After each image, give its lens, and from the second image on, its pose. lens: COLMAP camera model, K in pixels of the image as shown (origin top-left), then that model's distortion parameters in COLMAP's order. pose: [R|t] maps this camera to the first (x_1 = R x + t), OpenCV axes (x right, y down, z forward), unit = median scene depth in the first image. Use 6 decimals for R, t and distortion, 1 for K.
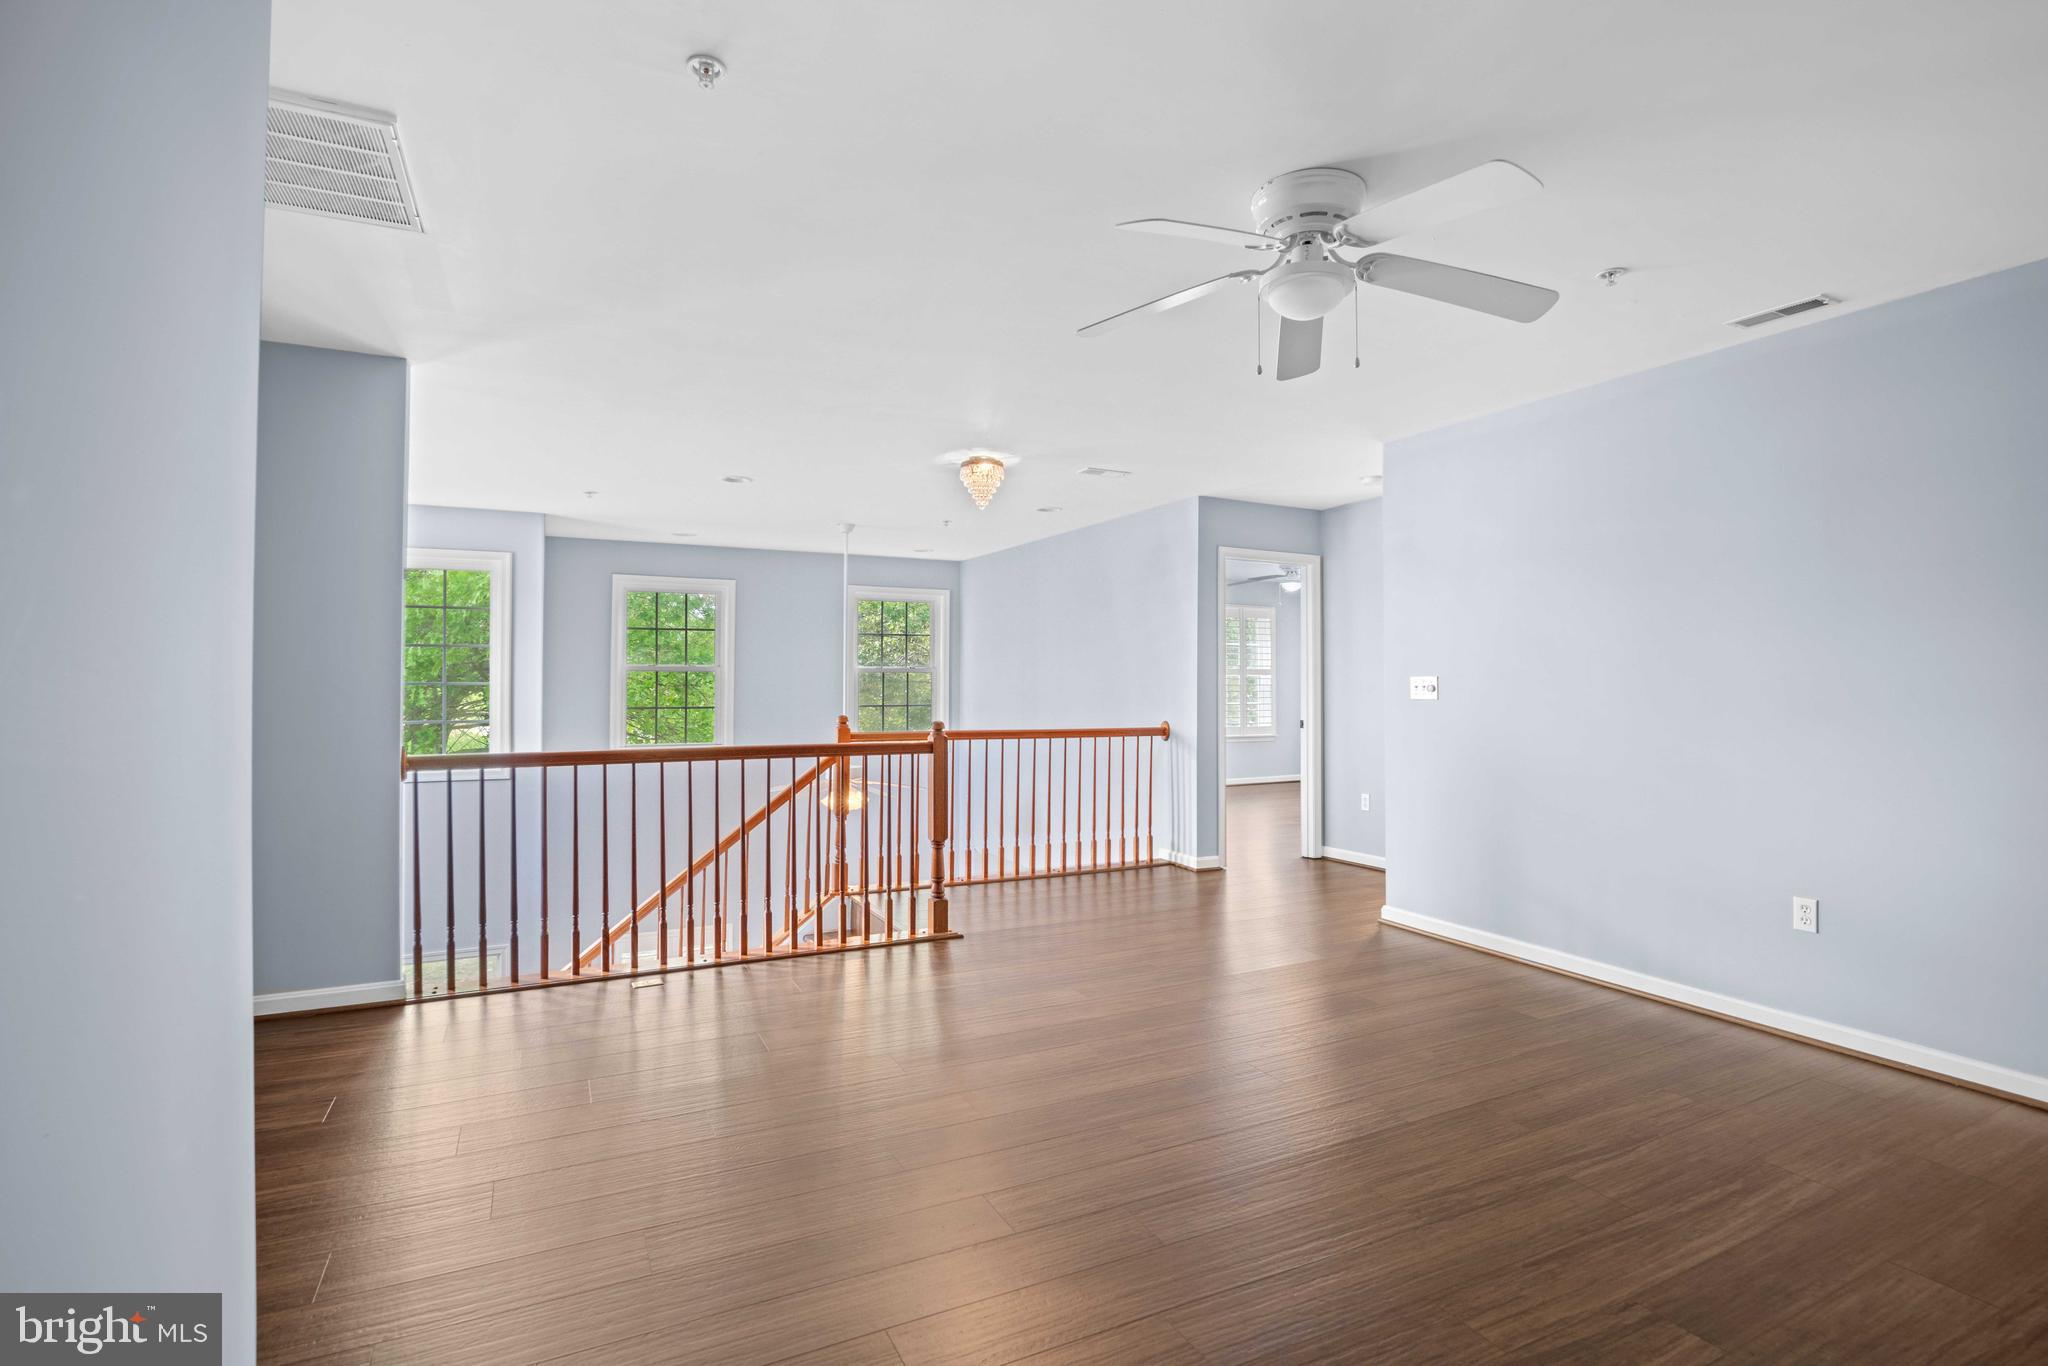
lens RADIAL K [[966.7, 0, 1015.8], [0, 966.7, 684.6], [0, 0, 1]] dist [-0.018938, 0.001216]
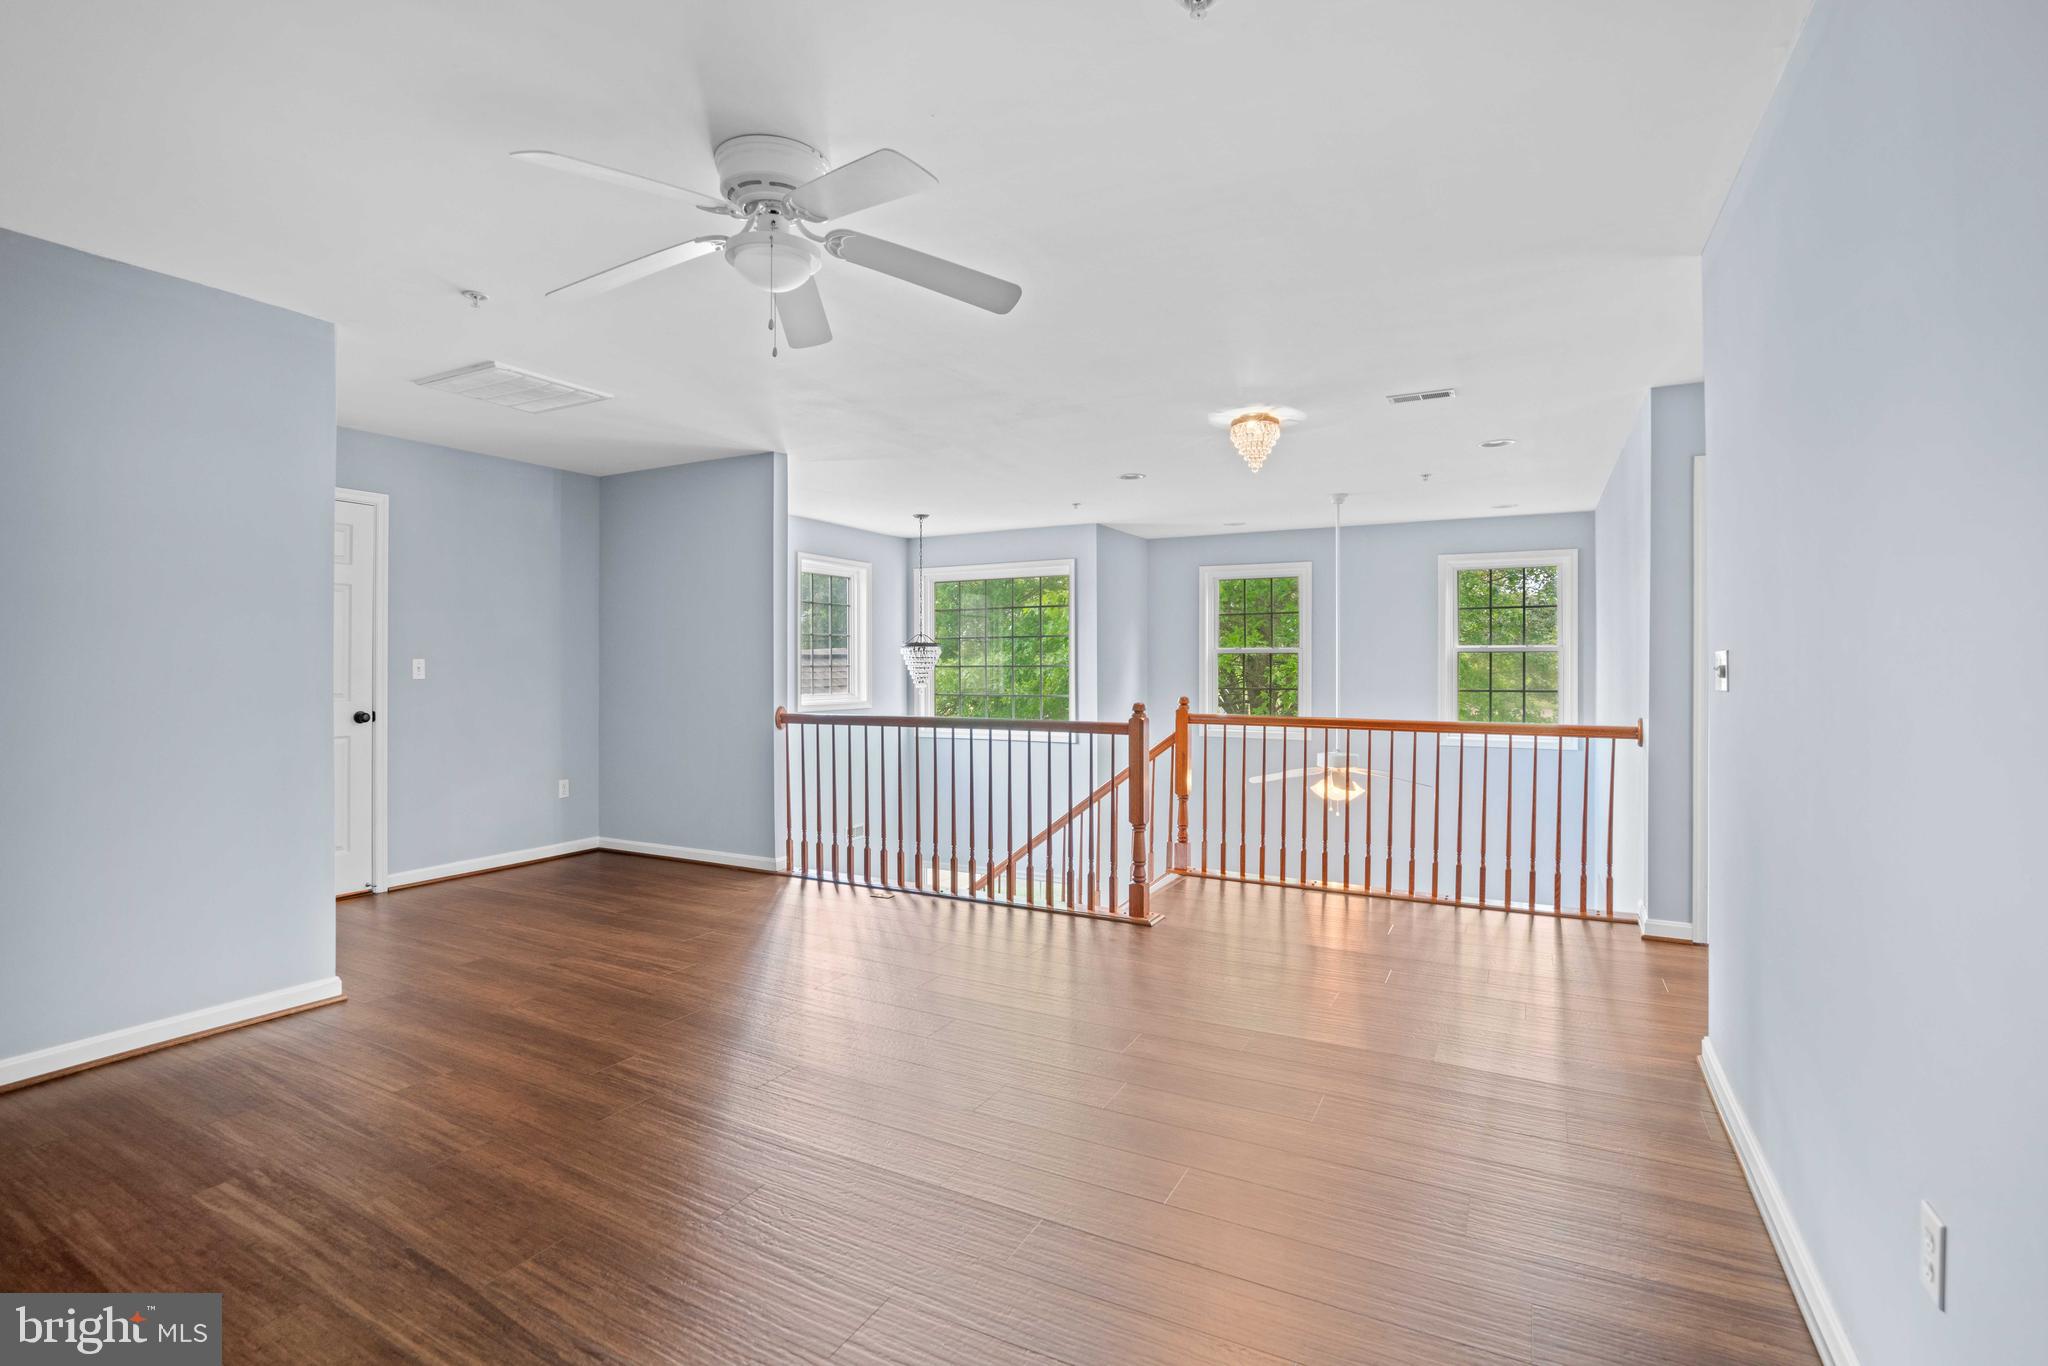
lens RADIAL K [[966.7, 0, 1011.6], [0, 966.7, 681.8], [0, 0, 1]] dist [-0.018938, 0.001216]
pose [[0.575801, 0.011346, -0.817511, 0.556458], [0.000581, 0.999898, 0.014286, 0.002078], [0.817590, -0.008701, 0.575735, 0.281039]]
